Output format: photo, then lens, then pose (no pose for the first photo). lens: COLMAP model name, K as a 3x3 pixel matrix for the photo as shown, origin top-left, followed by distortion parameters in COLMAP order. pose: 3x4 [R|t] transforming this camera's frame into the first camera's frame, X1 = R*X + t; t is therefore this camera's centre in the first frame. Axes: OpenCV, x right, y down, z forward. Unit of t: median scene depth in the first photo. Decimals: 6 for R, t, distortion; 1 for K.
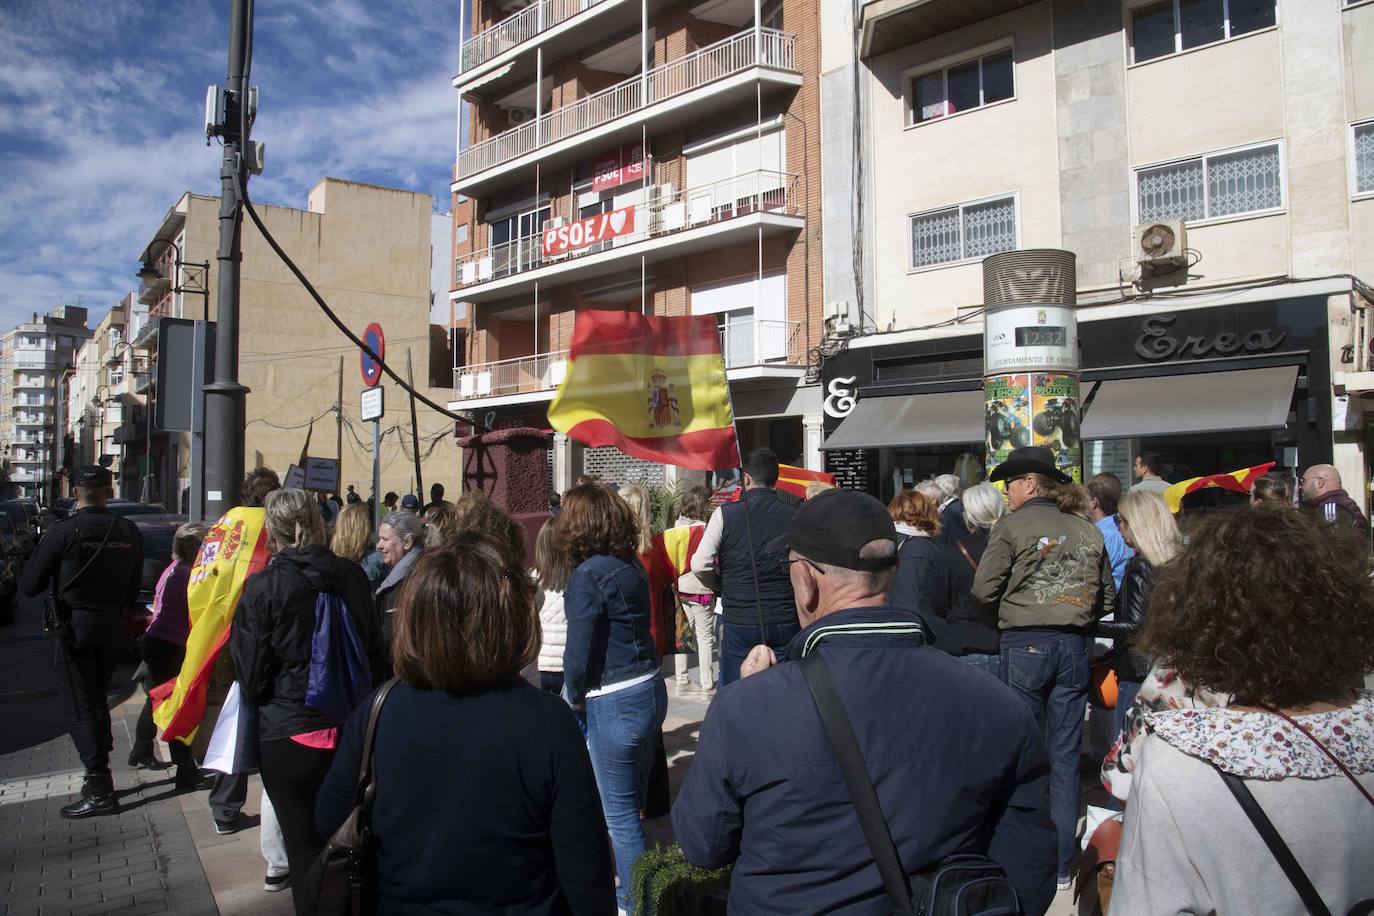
lens RADIAL K [[930.4, 0, 691.1], [0, 930.4, 454.3], [0, 0, 1]] dist [-0.094526, 0.033711]
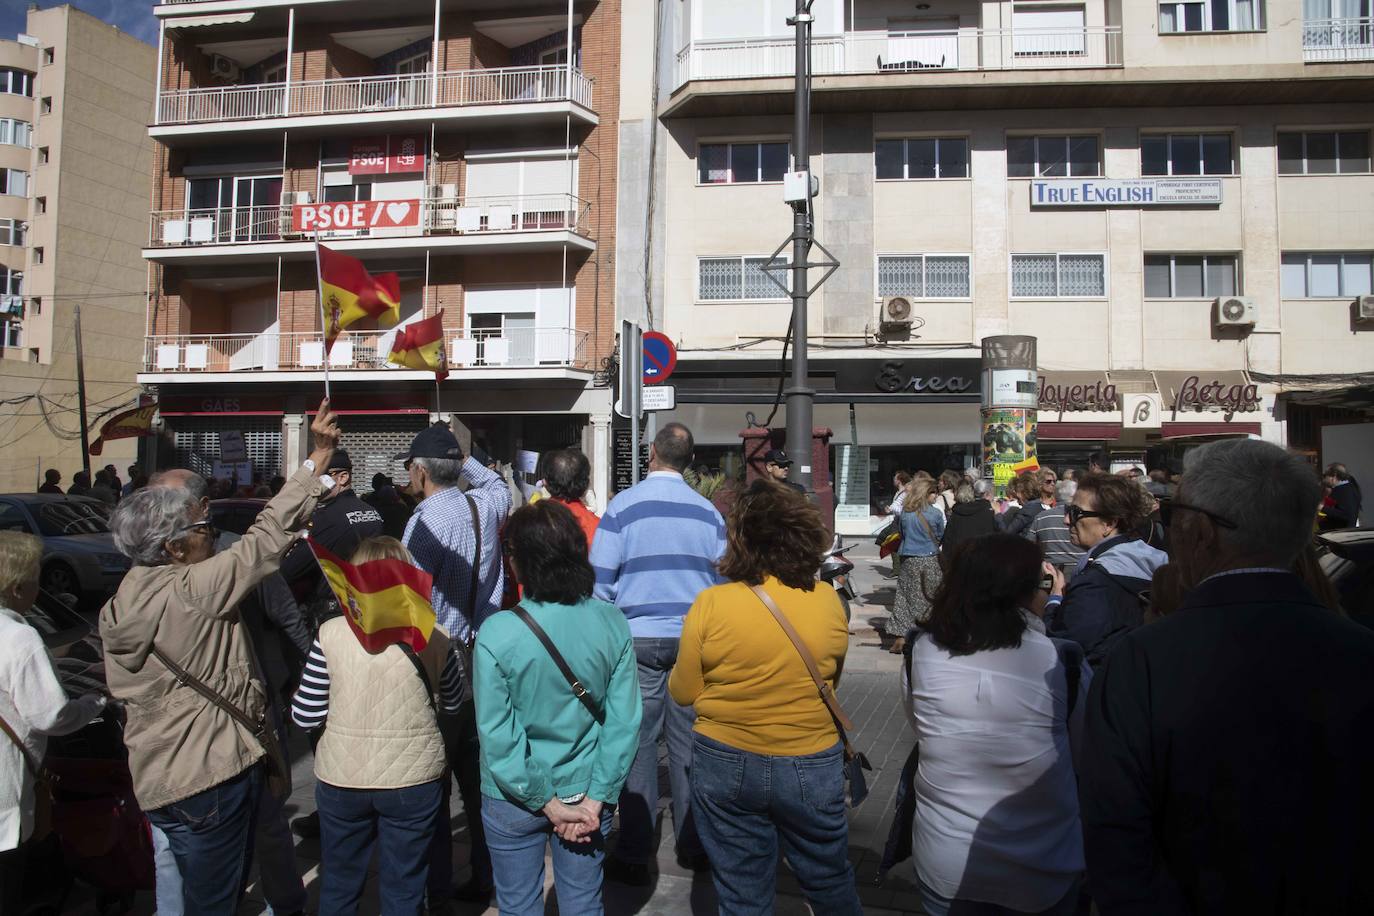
lens RADIAL K [[930.4, 0, 683.7], [0, 930.4, 465.3], [0, 0, 1]] dist [-0.094526, 0.033711]
pose [[0.823778, 0.024899, 0.566365, -0.427857], [-0.034841, 0.999370, 0.006740, 0.010127], [-0.565841, -0.025285, 0.824127, -0.015233]]
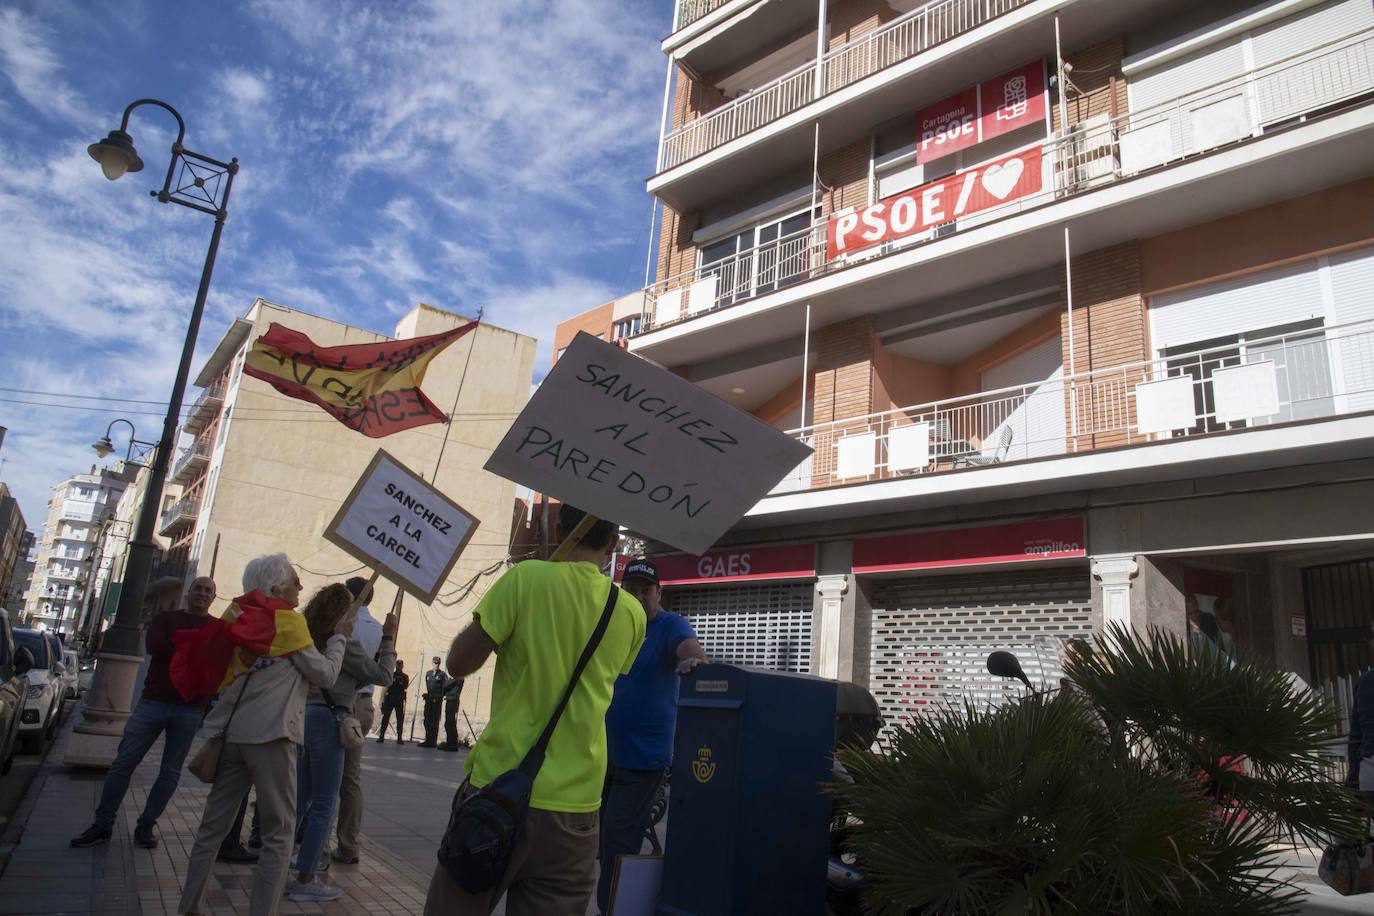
lens RADIAL K [[930.4, 0, 691.0], [0, 930.4, 449.3], [0, 0, 1]] dist [-0.094526, 0.033711]
pose [[0.995799, 0.068712, -0.060518, -0.242418], [-0.081350, 0.967274, -0.240341, 0.050565], [0.042023, 0.244255, 0.968800, 0.573252]]
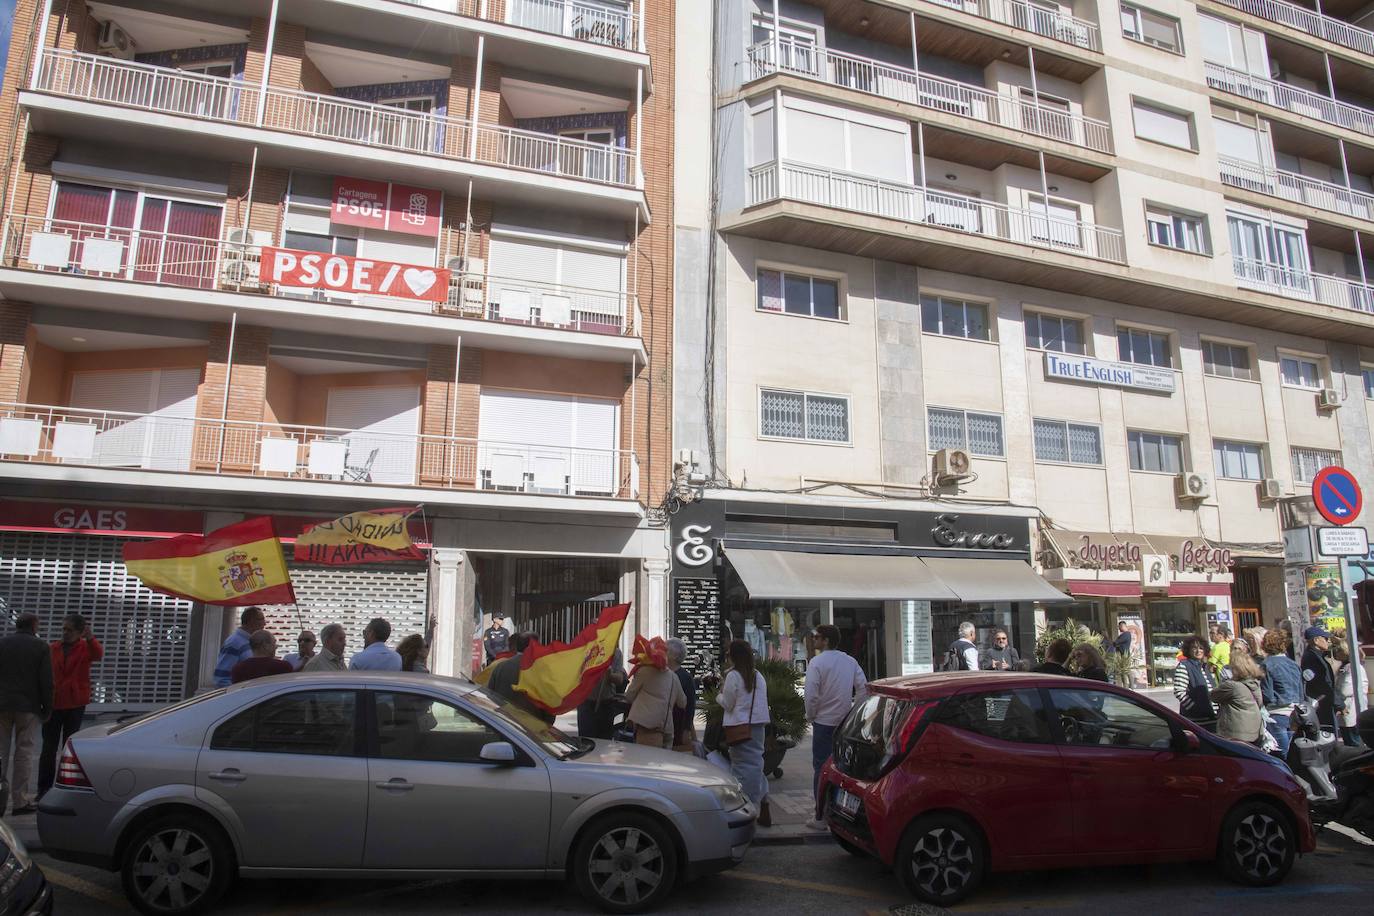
lens RADIAL K [[930.4, 0, 689.0], [0, 930.4, 454.0], [0, 0, 1]] dist [-0.094526, 0.033711]
pose [[0.474654, 0.179503, 0.861674, -0.680084], [-0.043008, 0.982544, -0.180991, 0.022711], [-0.879121, 0.048849, 0.474088, 0.496669]]
